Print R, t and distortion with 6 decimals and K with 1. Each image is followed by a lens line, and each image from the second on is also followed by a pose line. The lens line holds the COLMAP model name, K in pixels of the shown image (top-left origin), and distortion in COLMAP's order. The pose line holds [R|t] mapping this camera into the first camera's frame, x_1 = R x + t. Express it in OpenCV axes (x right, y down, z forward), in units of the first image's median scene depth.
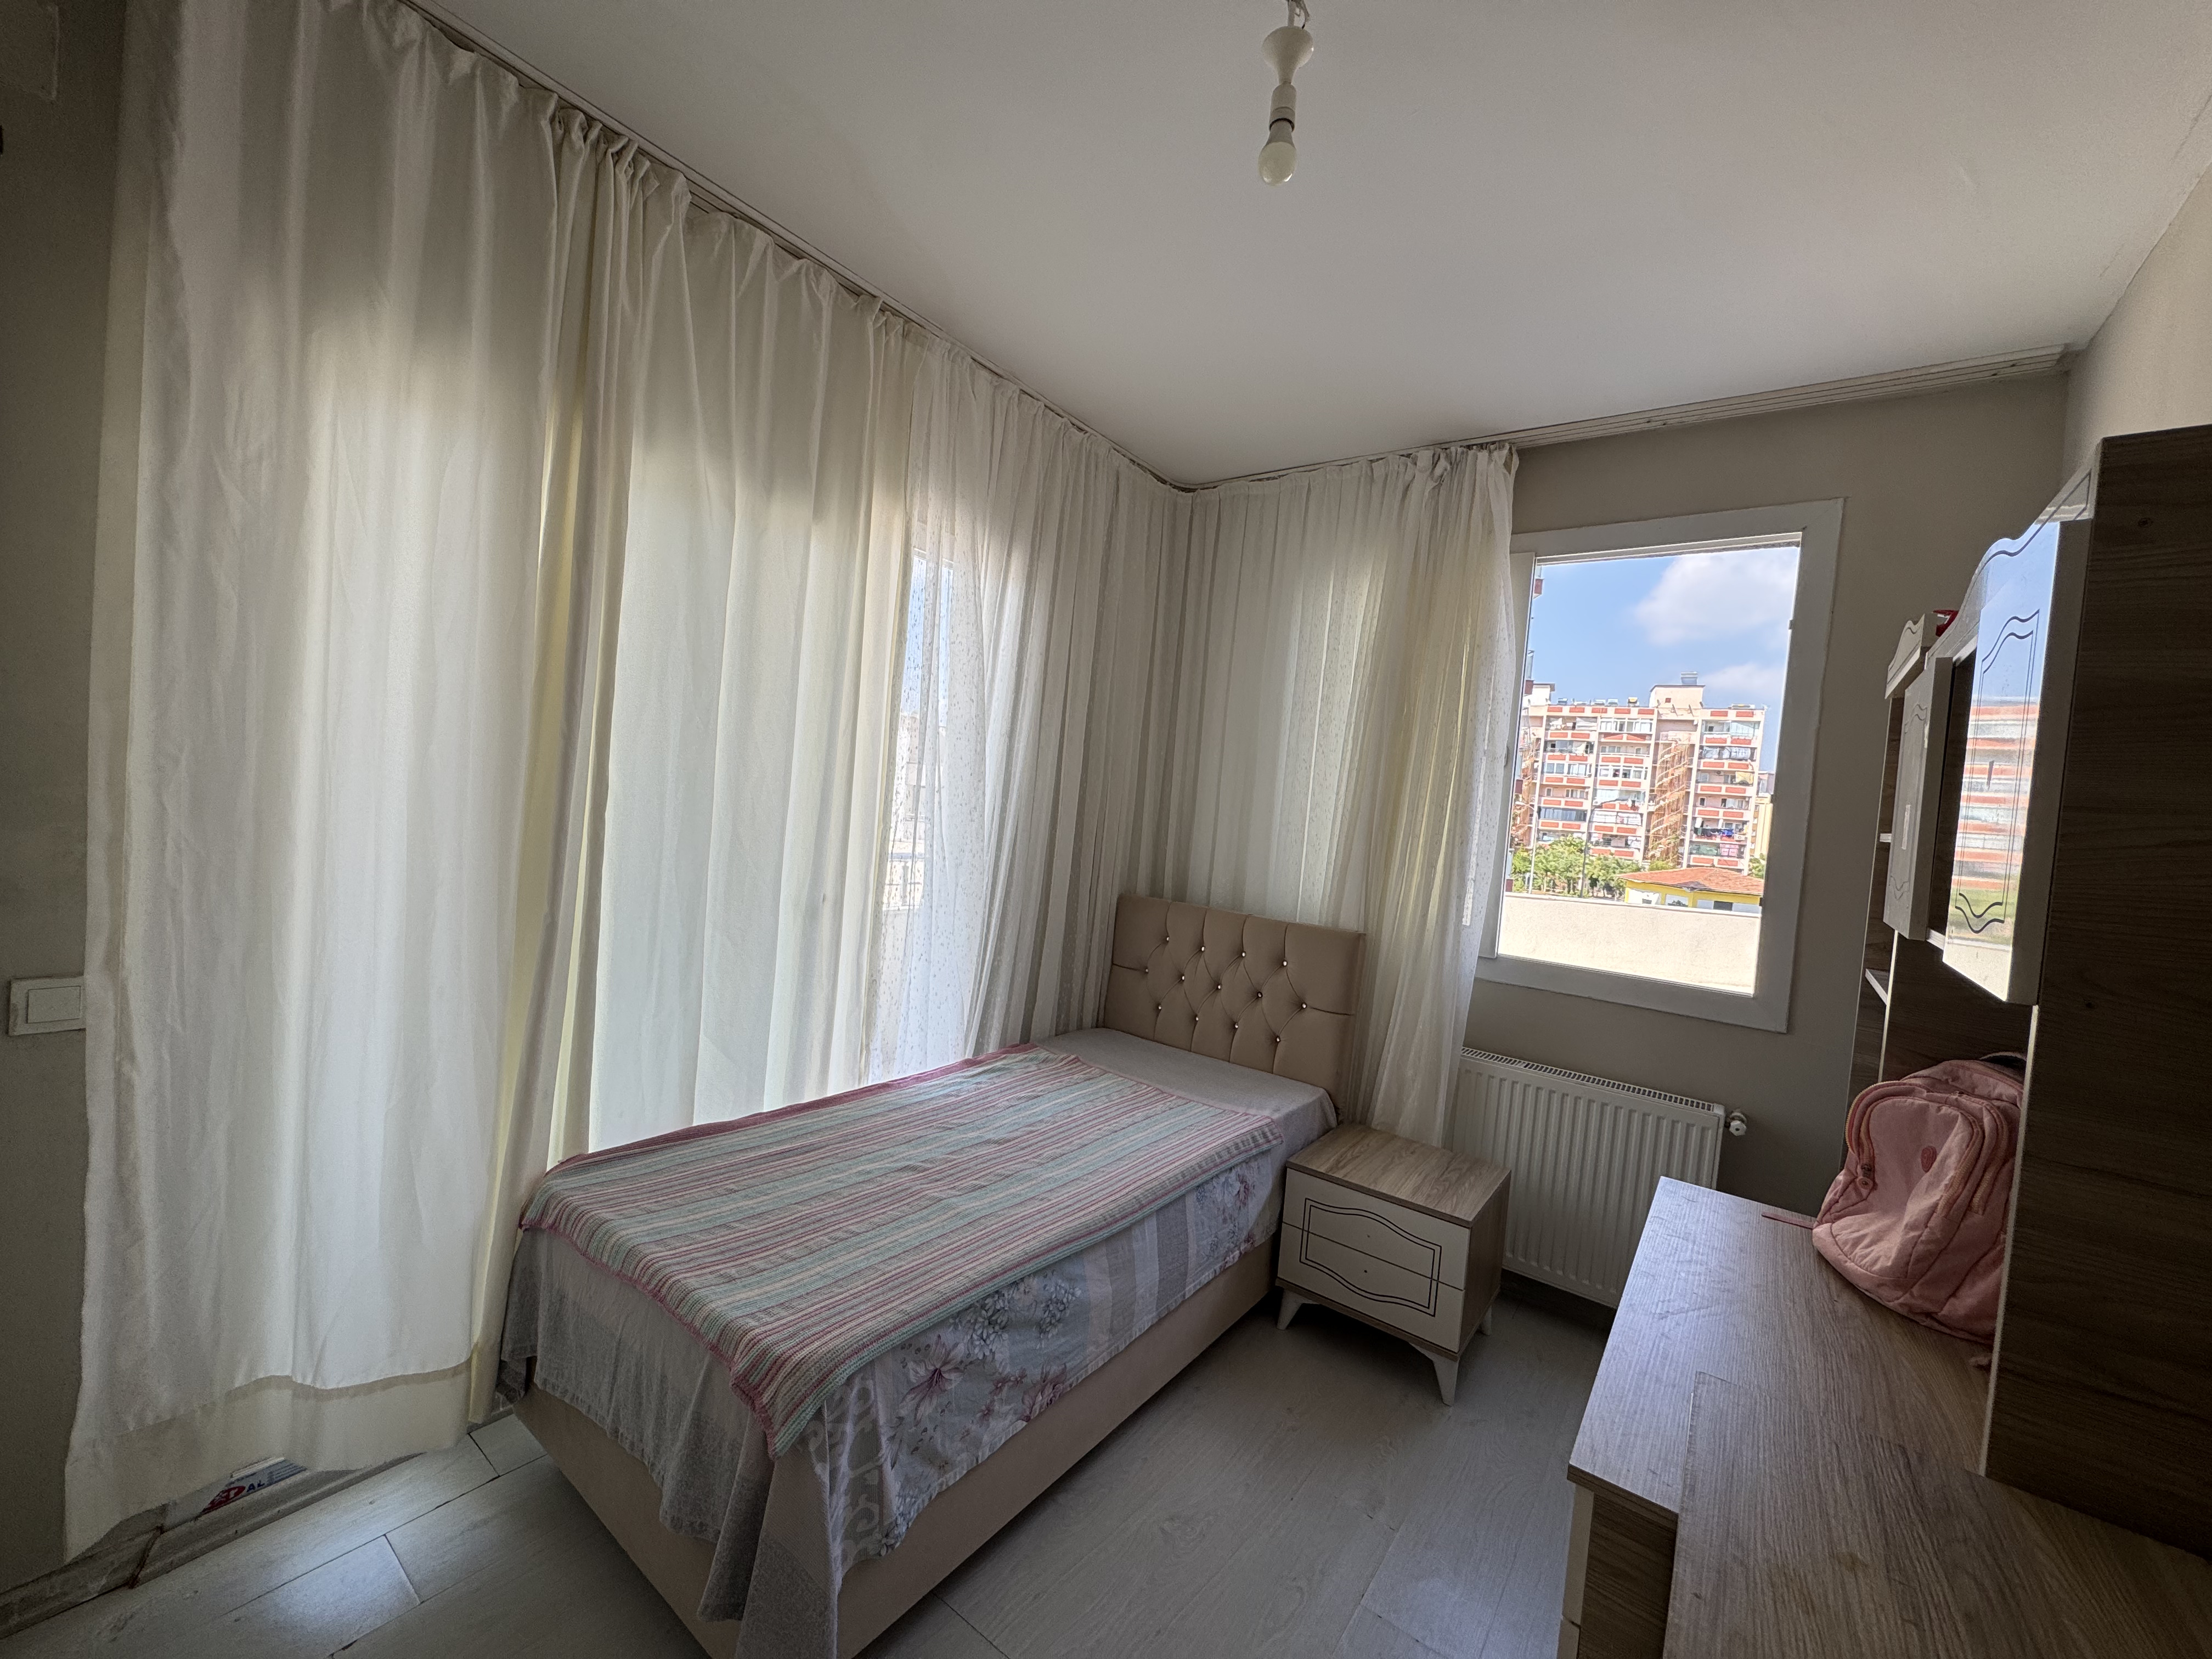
lens RADIAL K [[888.6, 0, 1103.0], [0, 888.6, 829.1], [0, 0, 1]] dist [-0.001653, 0.000076]
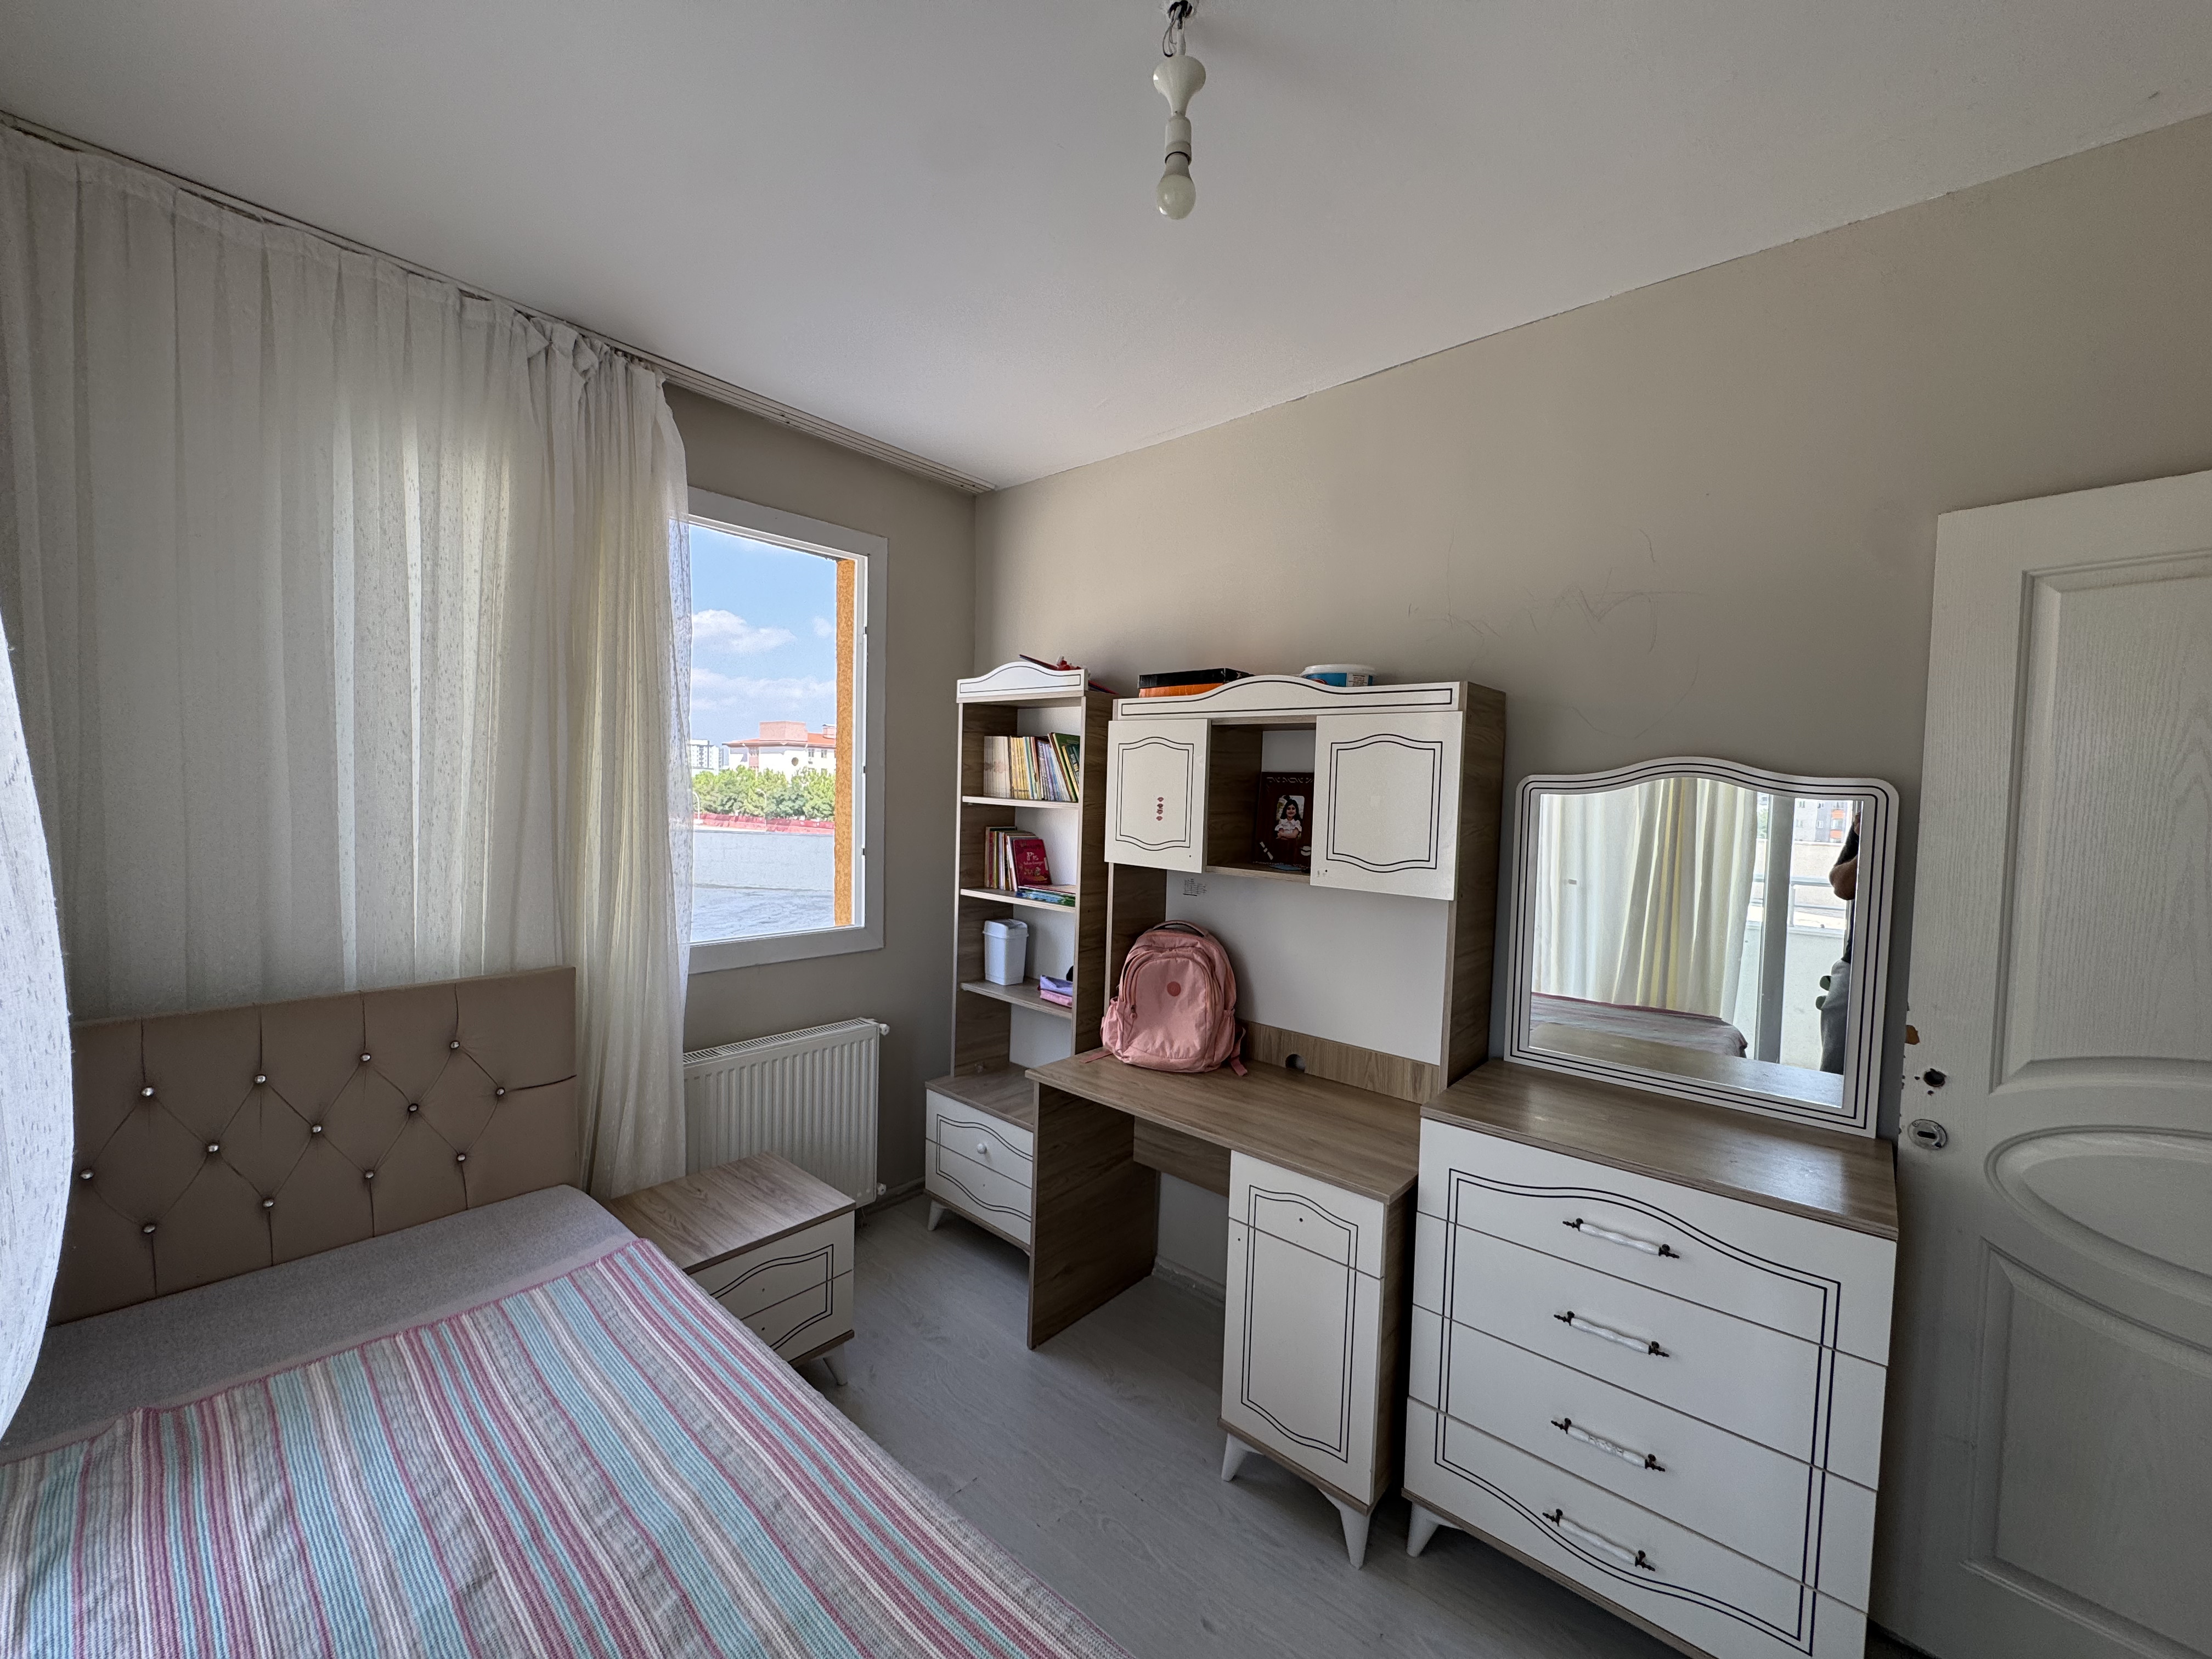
lens RADIAL K [[888.6, 0, 1103.0], [0, 888.6, 829.1], [0, 0, 1]] dist [-0.001653, 0.000076]
pose [[0.072505, -0.128639, 0.989037, -0.431998], [0.009910, 0.991691, 0.128257, -0.097664], [-0.997319, 0.000502, 0.073178, 0.511854]]
